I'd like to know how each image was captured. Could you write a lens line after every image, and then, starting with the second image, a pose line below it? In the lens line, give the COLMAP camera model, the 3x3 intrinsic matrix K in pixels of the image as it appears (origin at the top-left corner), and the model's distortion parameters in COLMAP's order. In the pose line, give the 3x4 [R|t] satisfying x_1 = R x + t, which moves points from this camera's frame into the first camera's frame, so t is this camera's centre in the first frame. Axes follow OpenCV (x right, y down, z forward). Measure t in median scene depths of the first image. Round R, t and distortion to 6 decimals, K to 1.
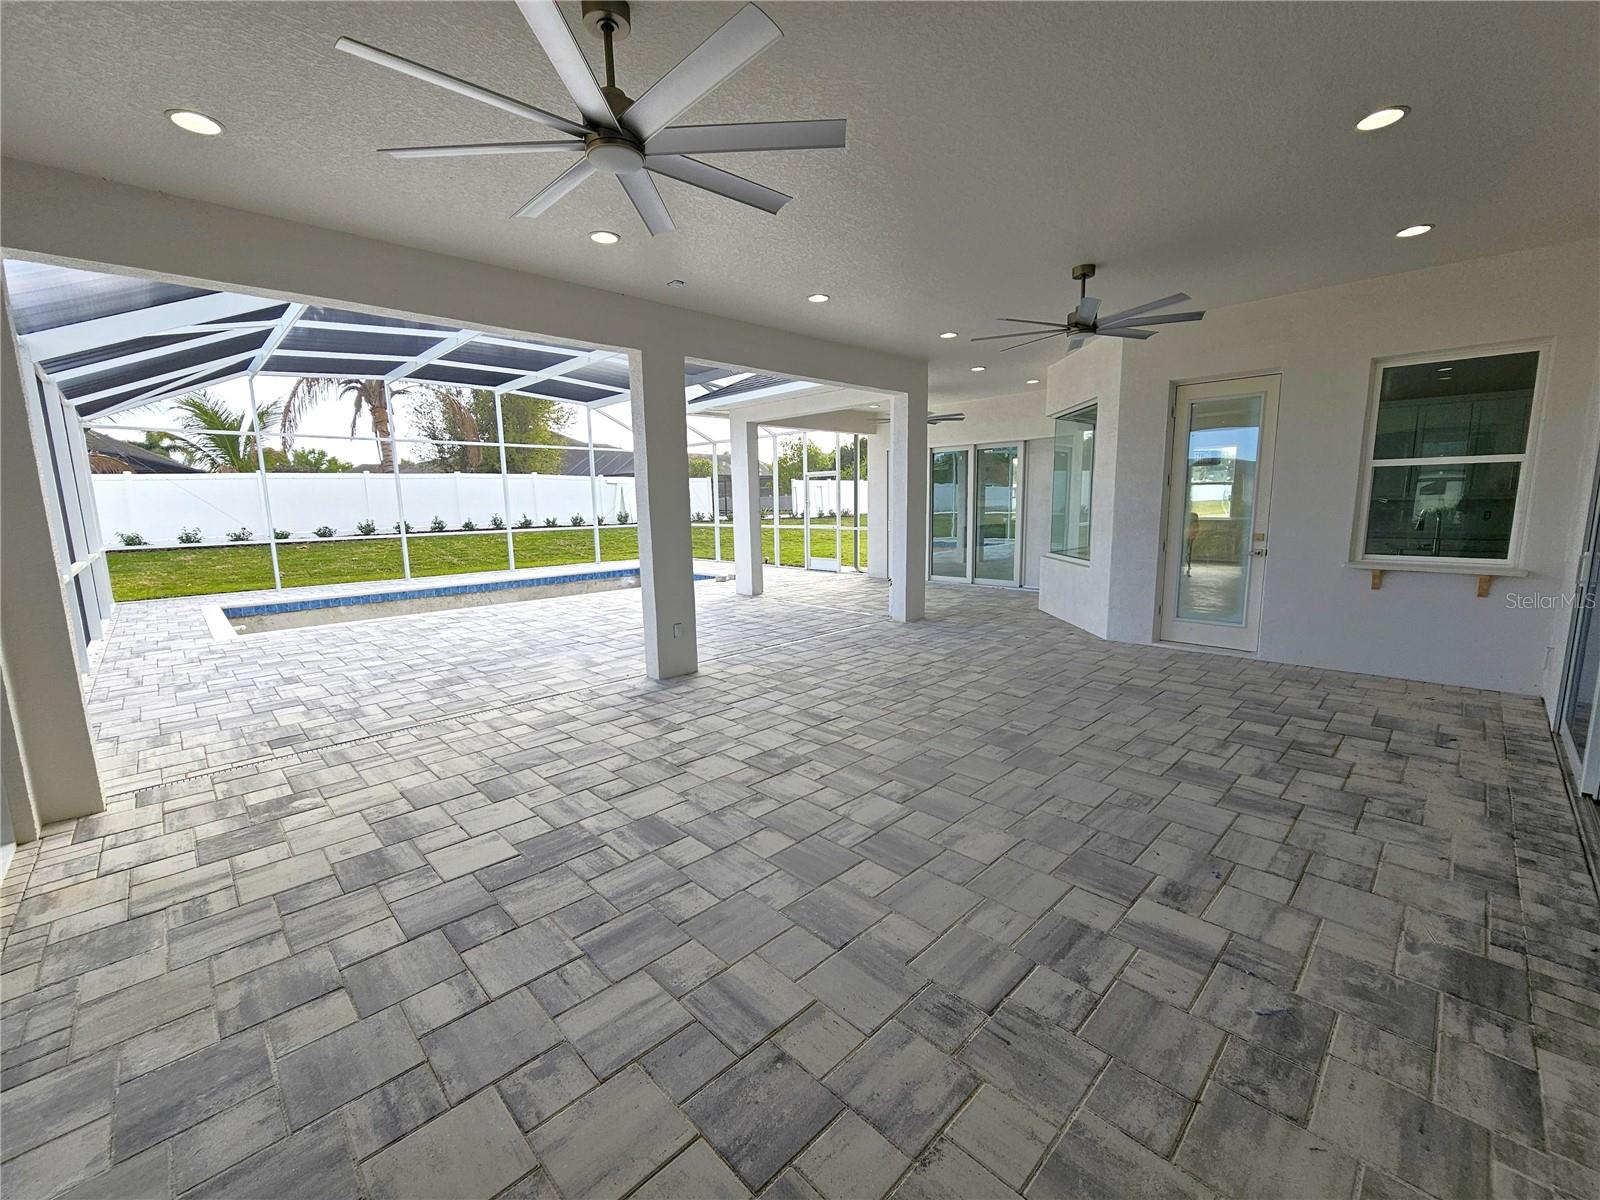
lens RADIAL K [[658.7, 0, 799.9], [0, 658.7, 600.1], [0, 0, 1]] dist [0.004910, 0.001521]
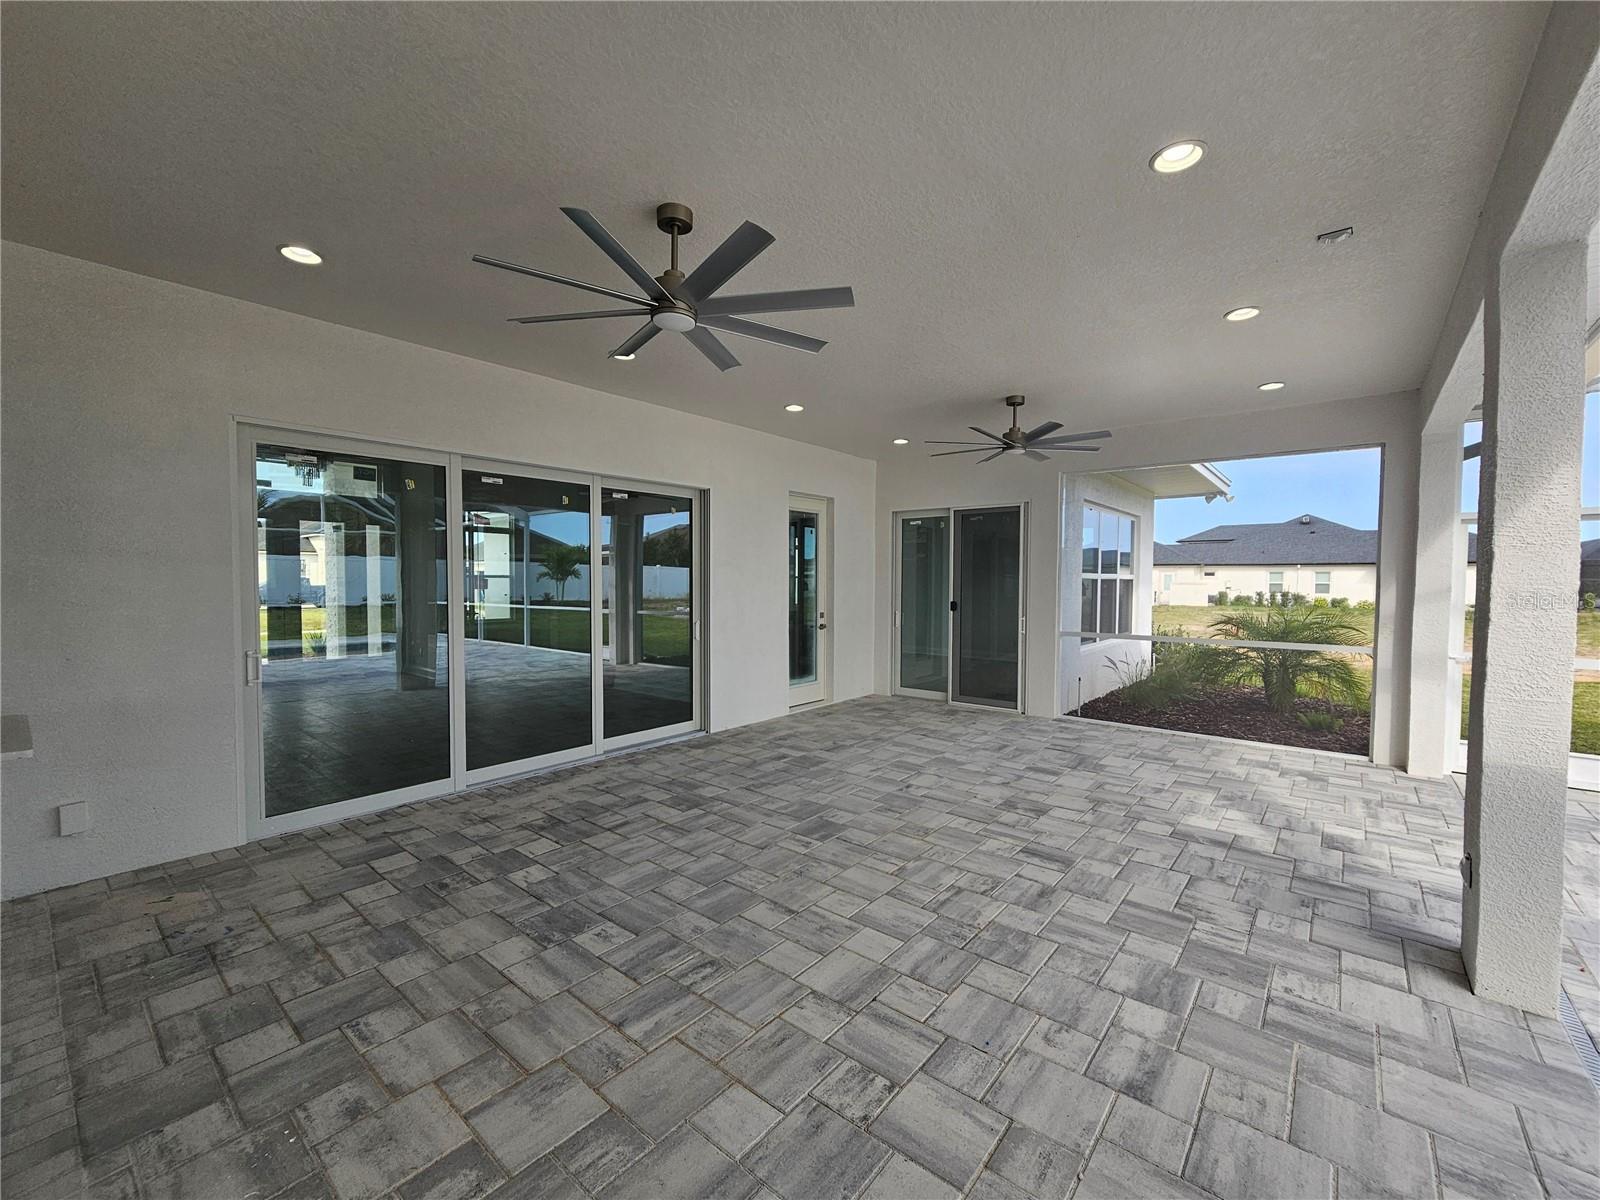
lens RADIAL K [[658.7, 0, 799.0], [0, 658.7, 603.9], [0, 0, 1]] dist [0.004910, 0.001521]
pose [[-0.994733, 0.018143, -0.100883, 0.462390], [-0.001091, 0.982281, 0.187413, -0.319282], [0.102496, 0.186536, -0.977087, 1.991268]]
